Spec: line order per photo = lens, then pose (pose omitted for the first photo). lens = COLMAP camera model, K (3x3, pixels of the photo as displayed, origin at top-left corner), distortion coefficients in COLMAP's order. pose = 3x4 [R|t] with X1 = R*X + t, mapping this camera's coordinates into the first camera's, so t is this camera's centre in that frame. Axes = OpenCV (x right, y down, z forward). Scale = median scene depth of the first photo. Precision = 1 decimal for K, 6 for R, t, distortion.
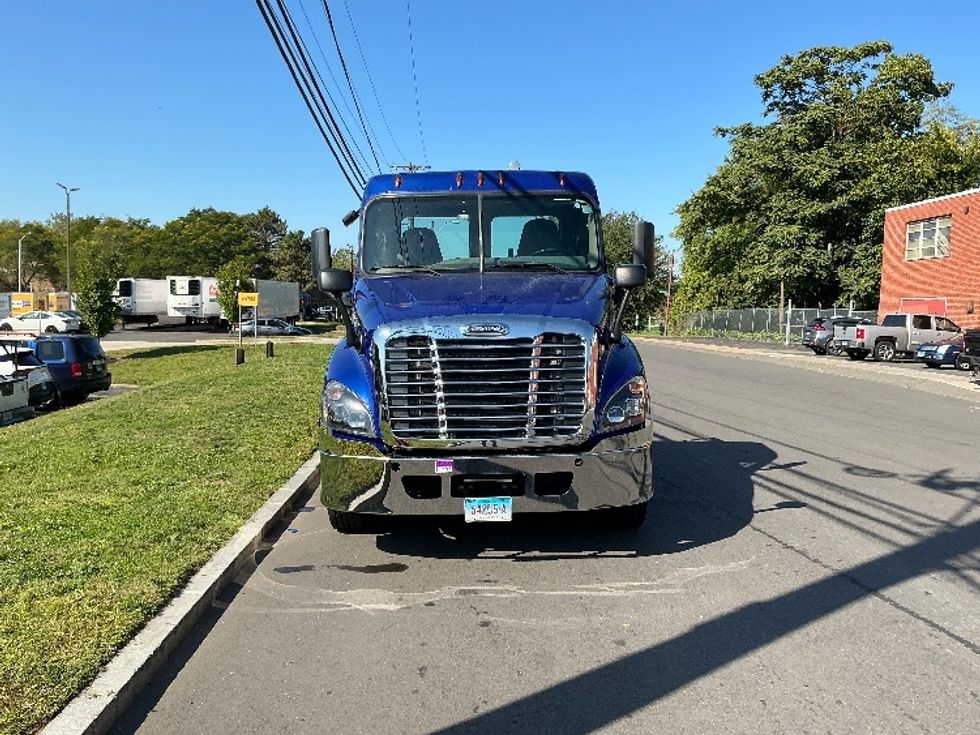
lens RADIAL K [[814.7, 0, 493.2], [0, 814.7, 360.1], [0, 0, 1]] dist [0.090089, -0.175453]
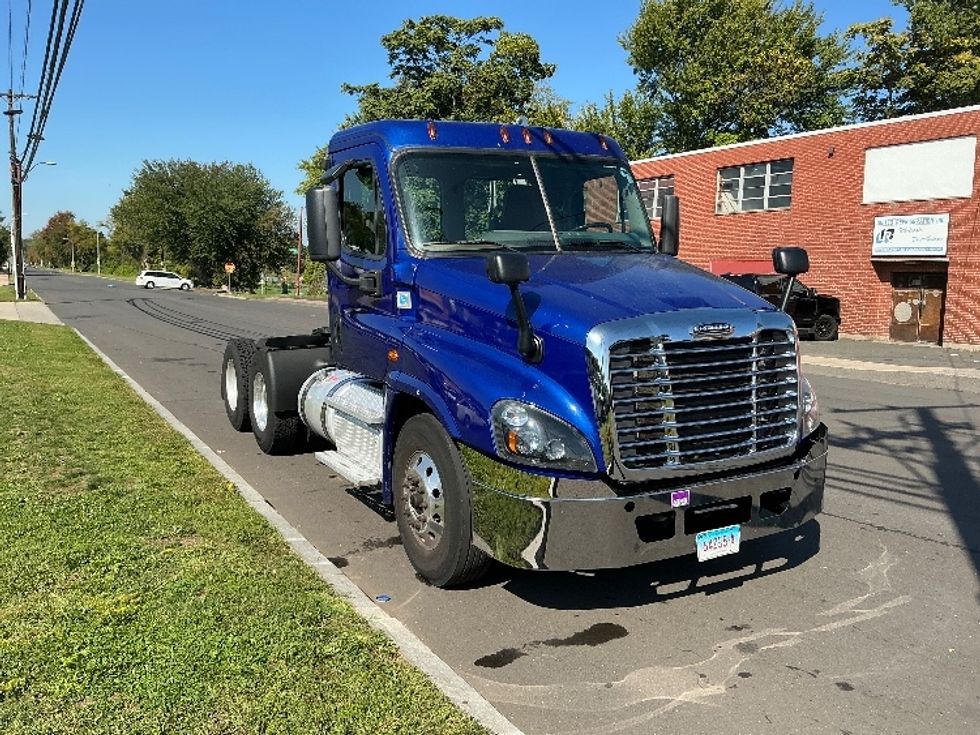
lens RADIAL K [[814.7, 0, 488.7], [0, 814.7, 366.1], [0, 0, 1]] dist [0.090089, -0.175453]
pose [[0.888043, -0.054808, 0.456482, -0.562630], [0.028011, 0.997474, 0.065270, -0.057159], [-0.458906, -0.045176, 0.887335, 0.348431]]
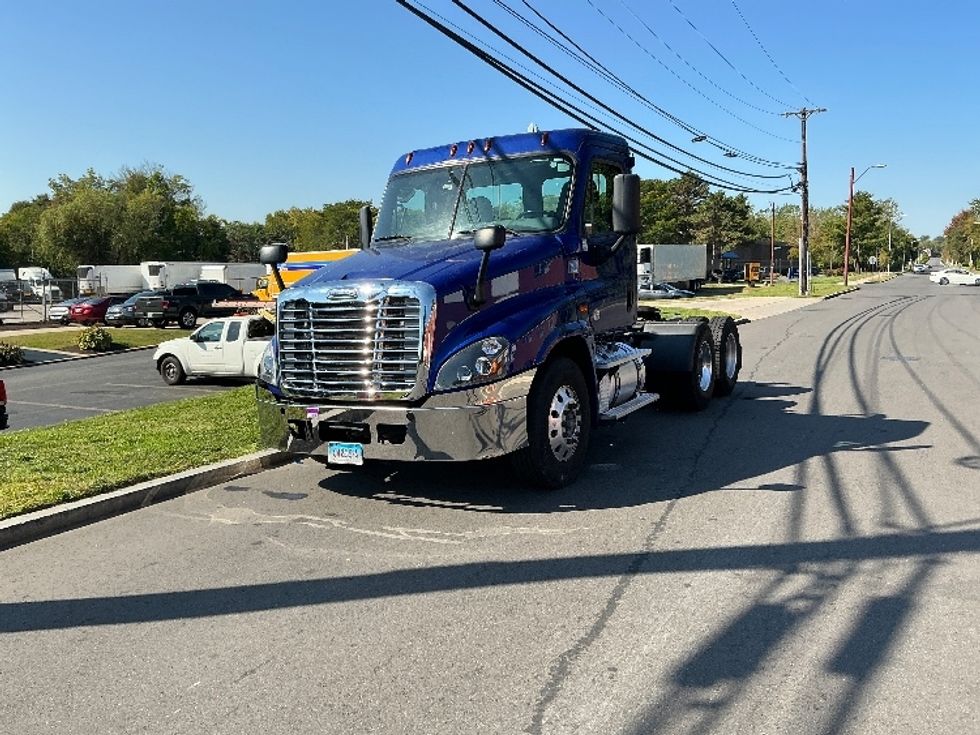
lens RADIAL K [[814.7, 0, 490.0], [0, 814.7, 366.8], [0, 0, 1]] dist [0.090089, -0.175453]
pose [[0.860886, 0.029643, -0.507933, 0.699100], [-0.002850, 0.998567, 0.053446, 0.002545], [0.508789, -0.044563, 0.859737, 0.128567]]
